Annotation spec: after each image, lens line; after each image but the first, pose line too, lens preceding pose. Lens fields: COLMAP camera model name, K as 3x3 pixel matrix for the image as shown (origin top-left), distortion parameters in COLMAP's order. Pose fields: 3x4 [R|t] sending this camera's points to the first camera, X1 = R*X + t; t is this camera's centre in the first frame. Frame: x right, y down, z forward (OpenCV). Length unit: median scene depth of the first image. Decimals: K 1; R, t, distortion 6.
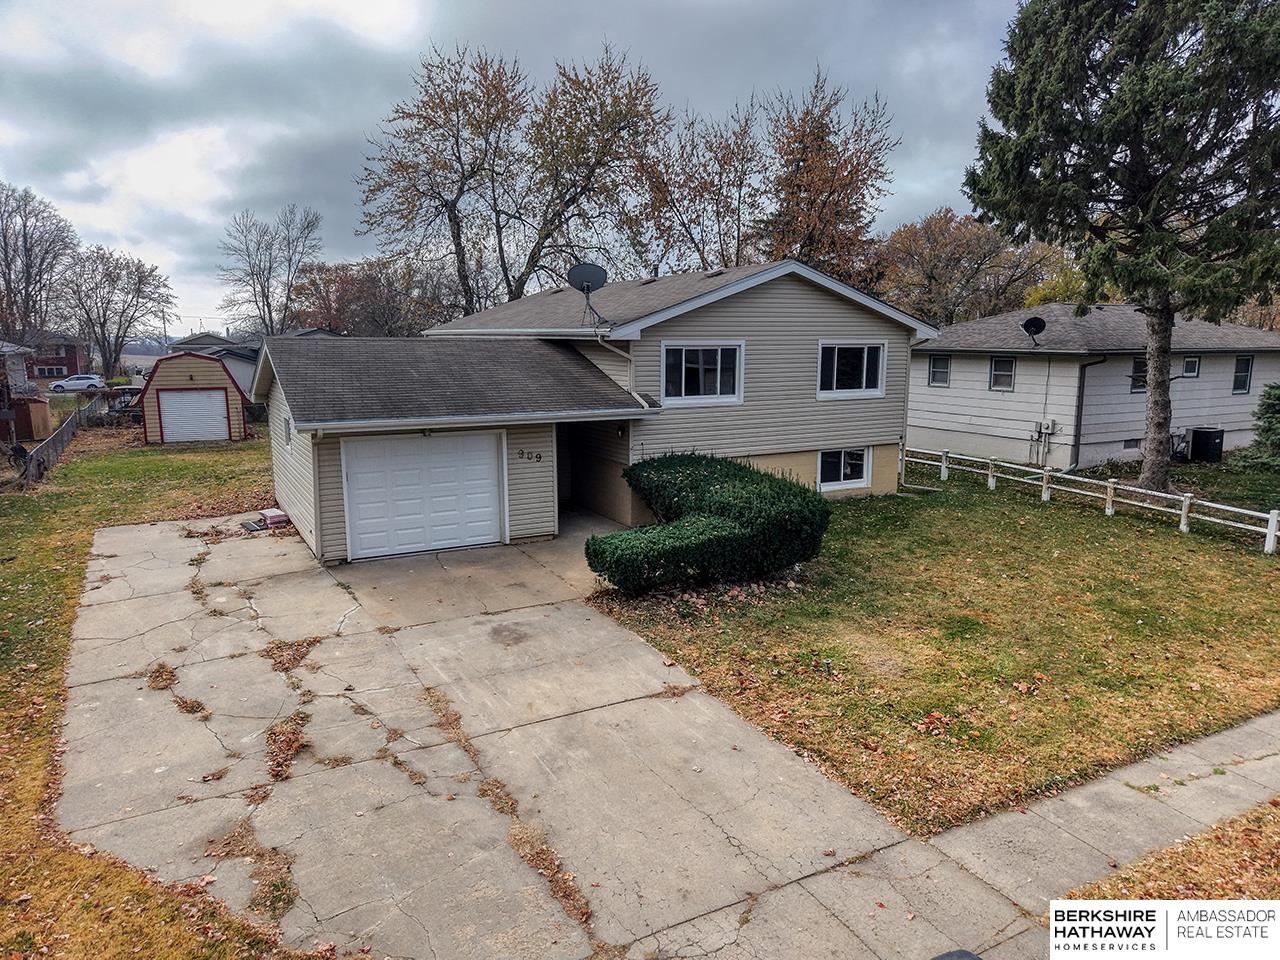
lens RADIAL K [[856.0, 0, 634.1], [0, 856.0, 482.3], [0, 0, 1]] dist [0.016182, -0.018797]
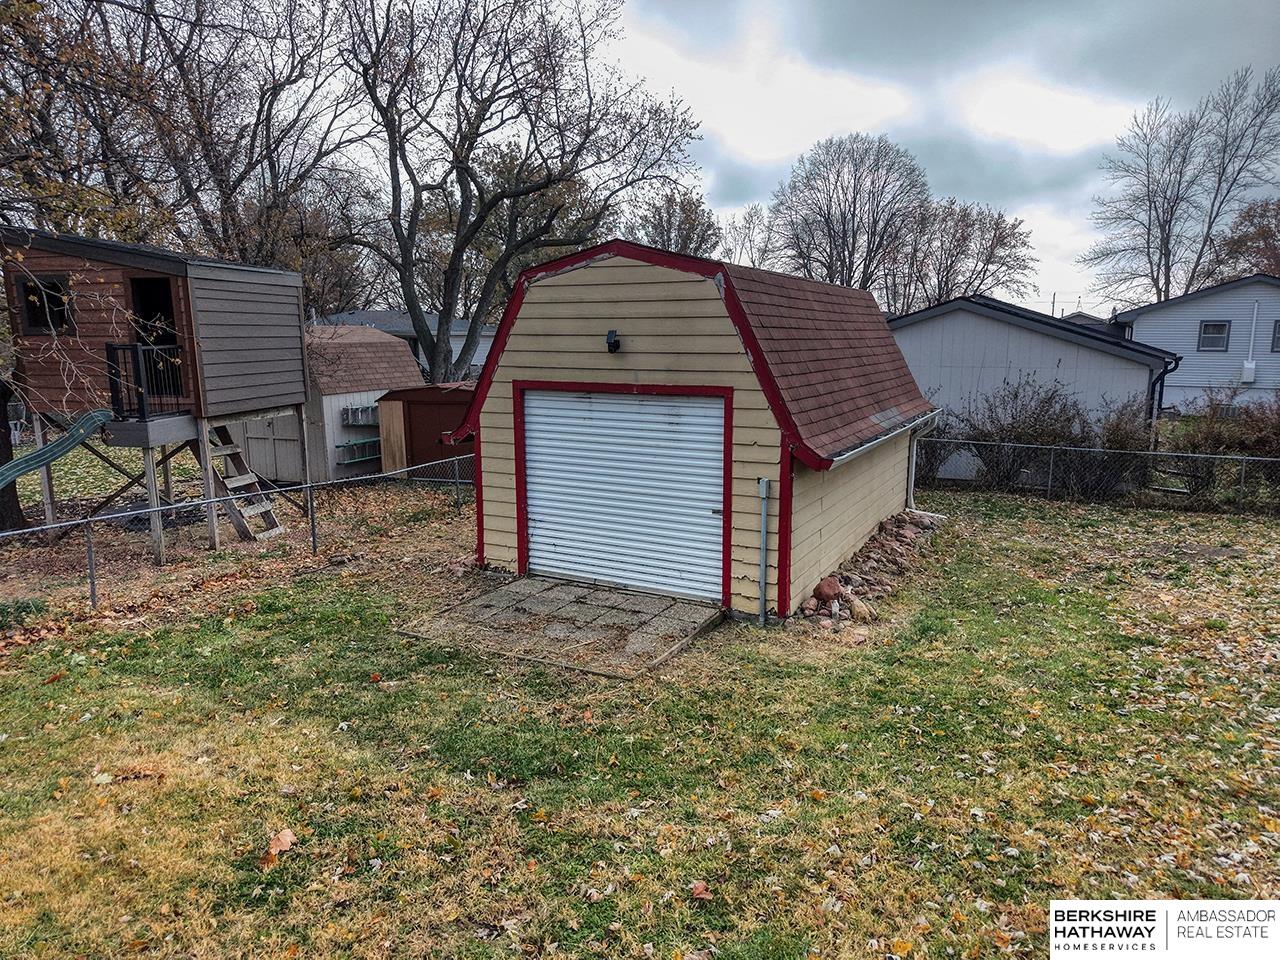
lens RADIAL K [[856.0, 0, 639.7], [0, 856.0, 484.1], [0, 0, 1]] dist [0.016182, -0.018797]
pose [[0.569151, 0.139524, -0.810309, -0.713045], [-0.136990, 0.987814, 0.073867, -0.235574], [0.810741, 0.068963, 0.581329, 2.026368]]
